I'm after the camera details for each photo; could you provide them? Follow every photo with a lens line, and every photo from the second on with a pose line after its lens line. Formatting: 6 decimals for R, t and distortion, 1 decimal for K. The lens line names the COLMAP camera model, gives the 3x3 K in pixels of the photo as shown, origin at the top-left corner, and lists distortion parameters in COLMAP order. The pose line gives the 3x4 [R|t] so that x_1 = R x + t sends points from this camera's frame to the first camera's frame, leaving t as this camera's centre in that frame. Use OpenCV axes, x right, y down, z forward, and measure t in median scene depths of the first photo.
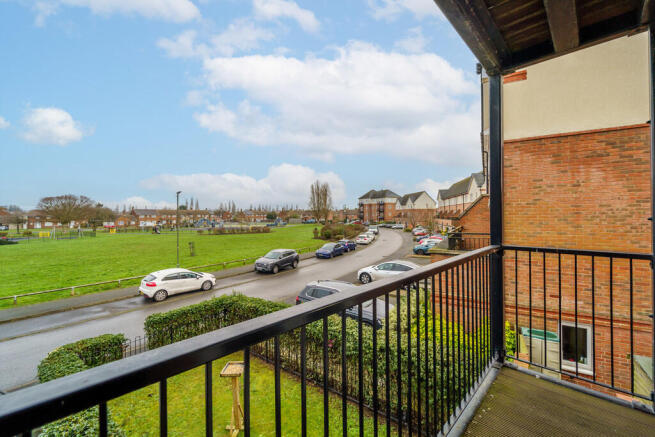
lens RADIAL K [[263.9, 0, 329.5], [0, 263.9, 217.0], [0, 0, 1]] dist [-0.000307, -0.000194]
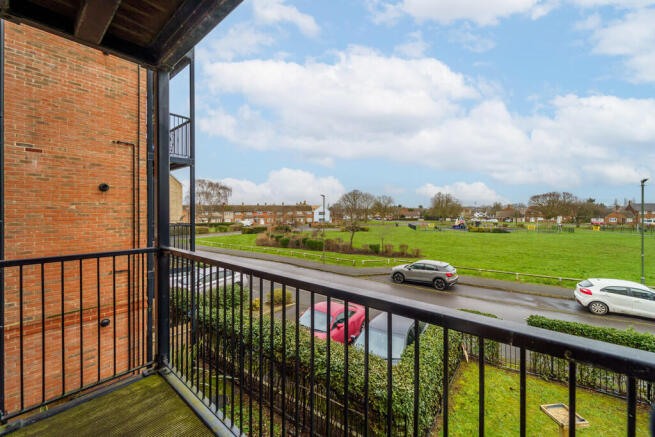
lens RADIAL K [[263.9, 0, 330.3], [0, 263.9, 215.0], [0, 0, 1]] dist [-0.000307, -0.000194]
pose [[0.076615, 0.015198, -0.996945, 0.111295], [-0.006441, 0.999871, 0.014748, -0.003034], [0.997040, 0.005291, 0.076703, 0.083072]]
